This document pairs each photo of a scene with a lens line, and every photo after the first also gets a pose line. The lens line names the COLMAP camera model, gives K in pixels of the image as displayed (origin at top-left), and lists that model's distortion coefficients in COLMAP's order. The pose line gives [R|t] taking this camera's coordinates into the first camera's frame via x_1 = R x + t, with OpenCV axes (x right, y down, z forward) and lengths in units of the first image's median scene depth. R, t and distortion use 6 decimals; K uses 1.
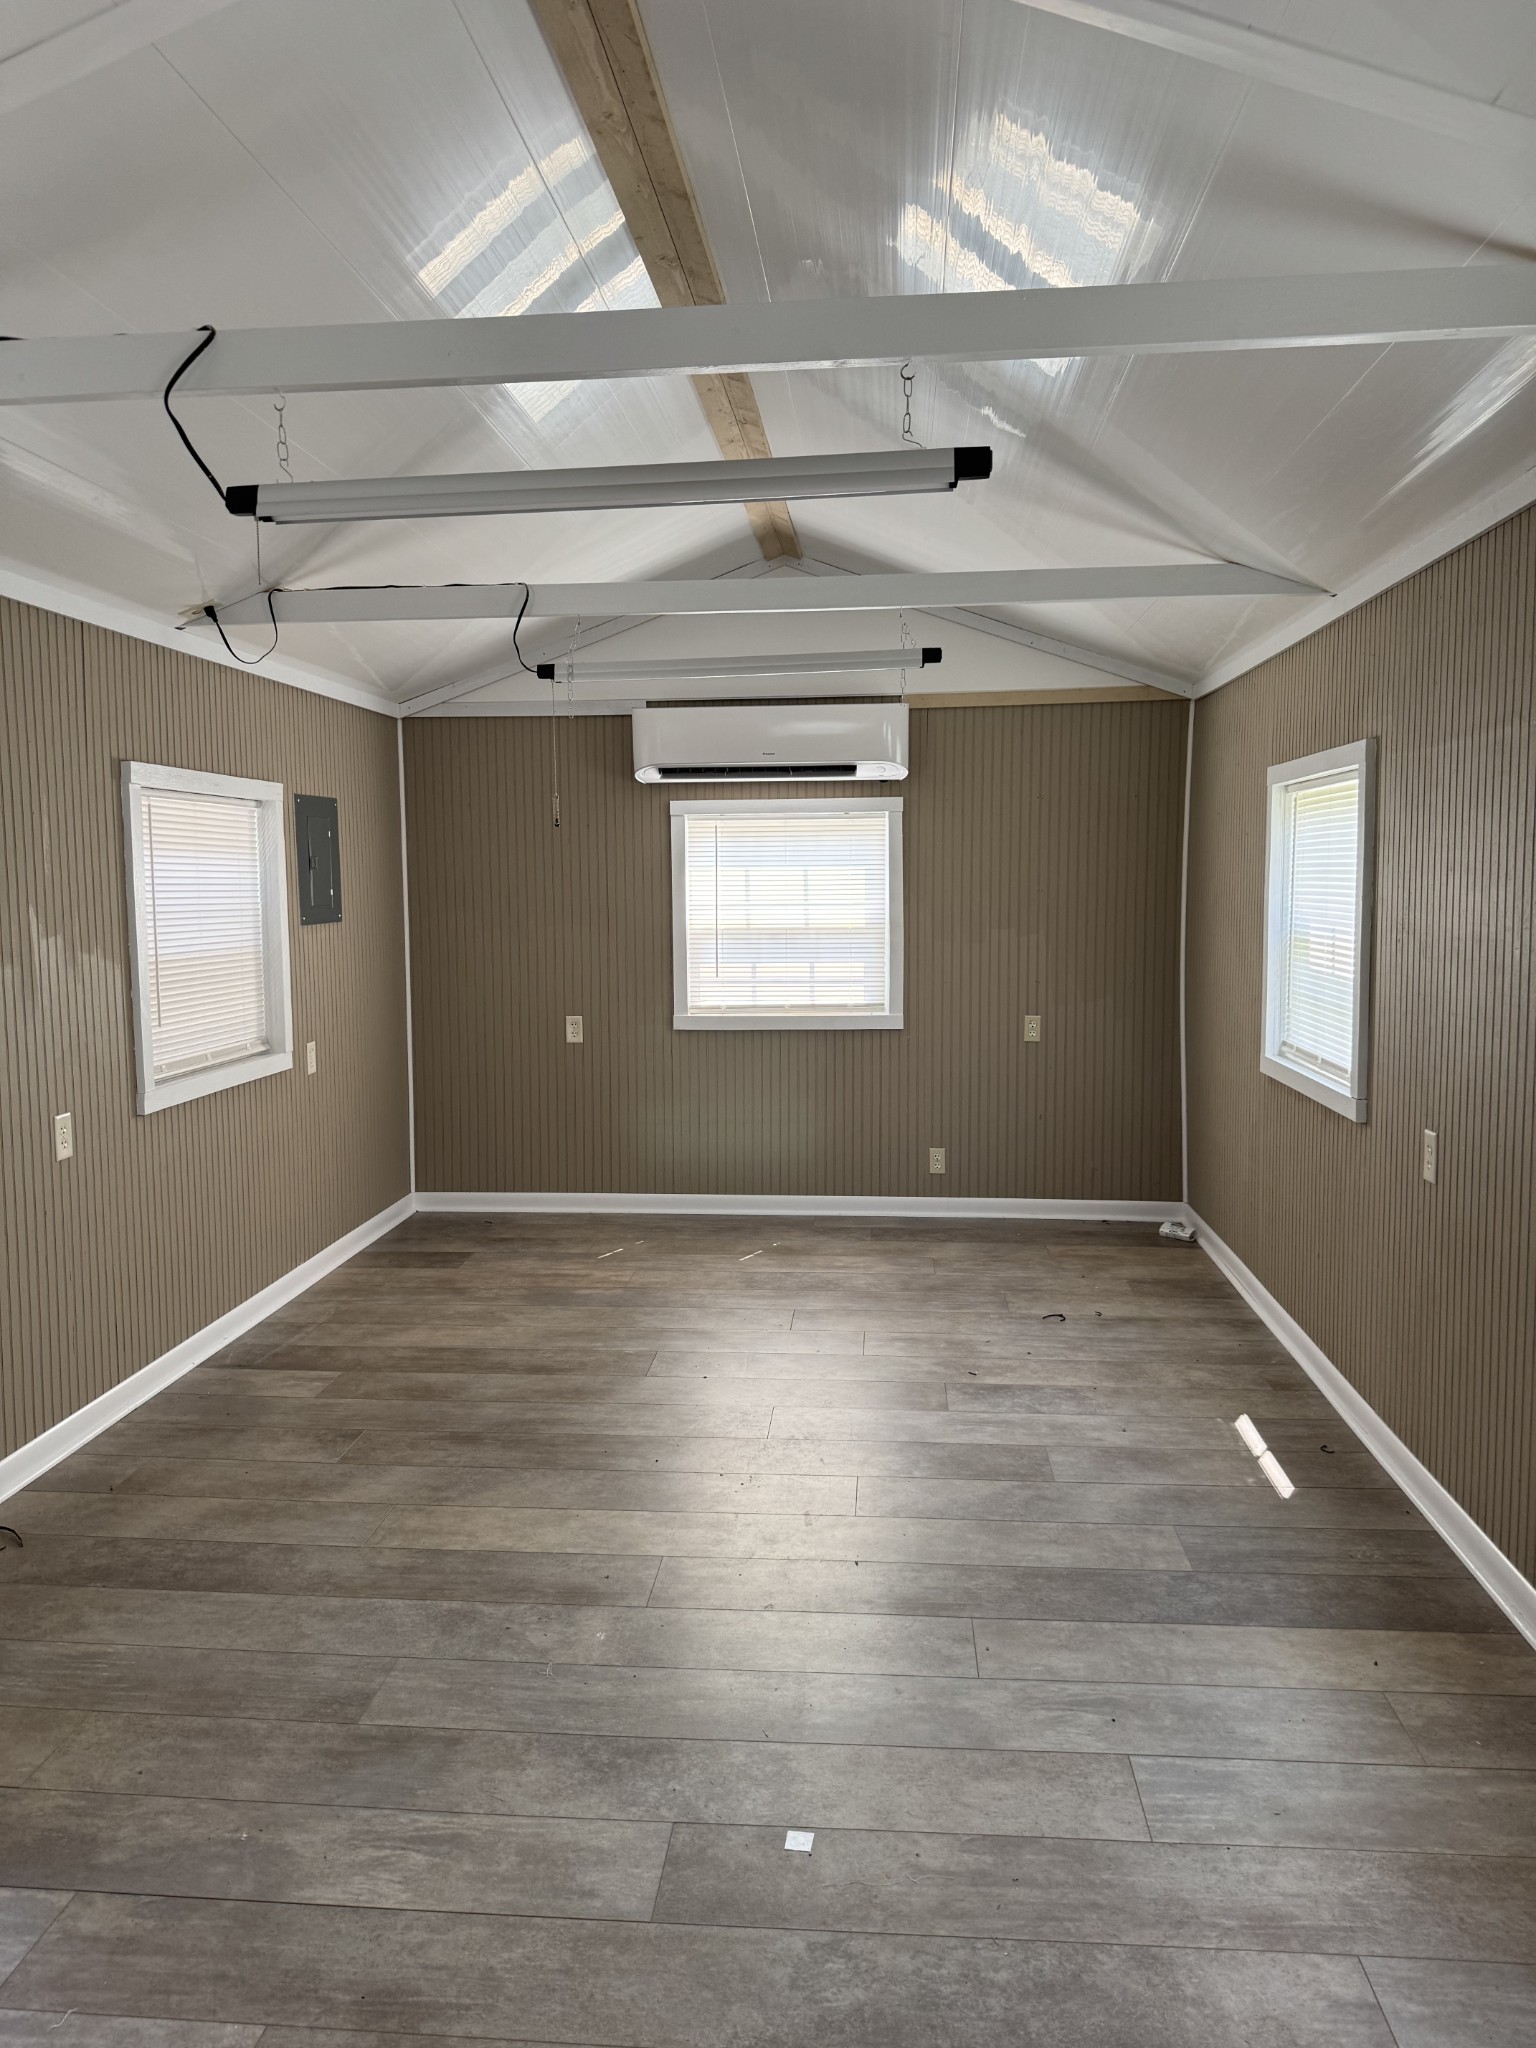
lens RADIAL K [[1457.5, 0, 765.6], [0, 1457.5, 1034.2], [0, 0, 1]] dist [0.121573, -0.152656]
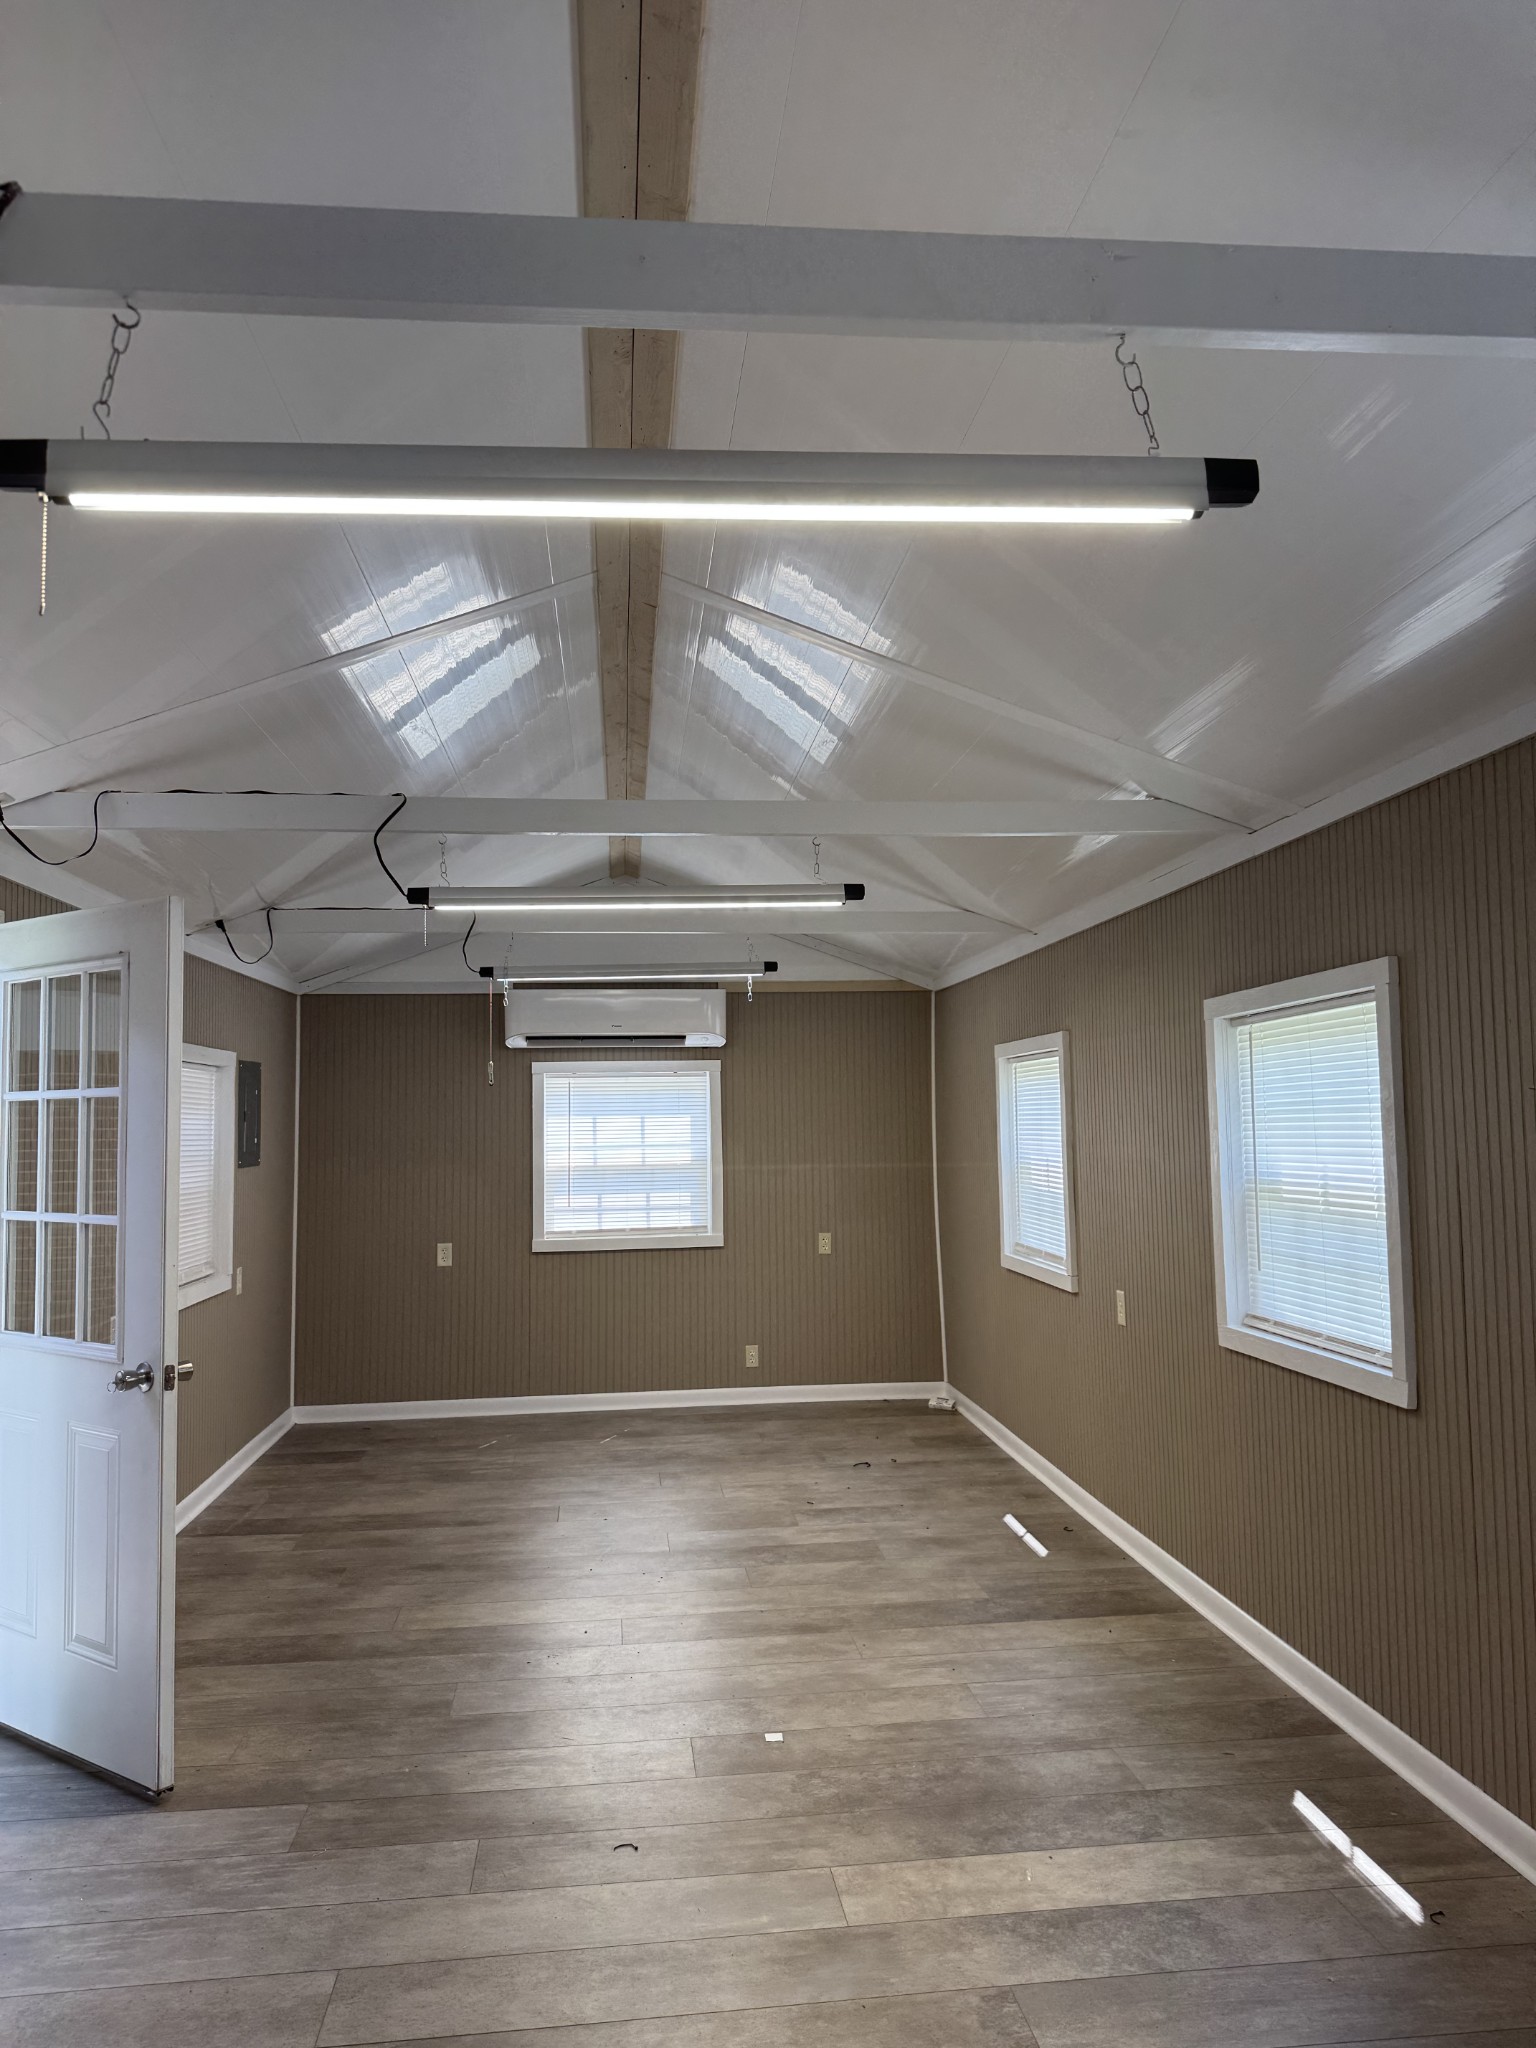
lens RADIAL K [[1442.3, 0, 810.2], [0, 1442.3, 1028.1], [0, 0, 1]] dist [0.154043, -0.231095]
pose [[0.976217, 0.009399, 0.216593, -0.150641], [0.028460, 0.984858, -0.171011, 0.039686], [-0.214921, 0.173109, 0.961167, -0.333370]]
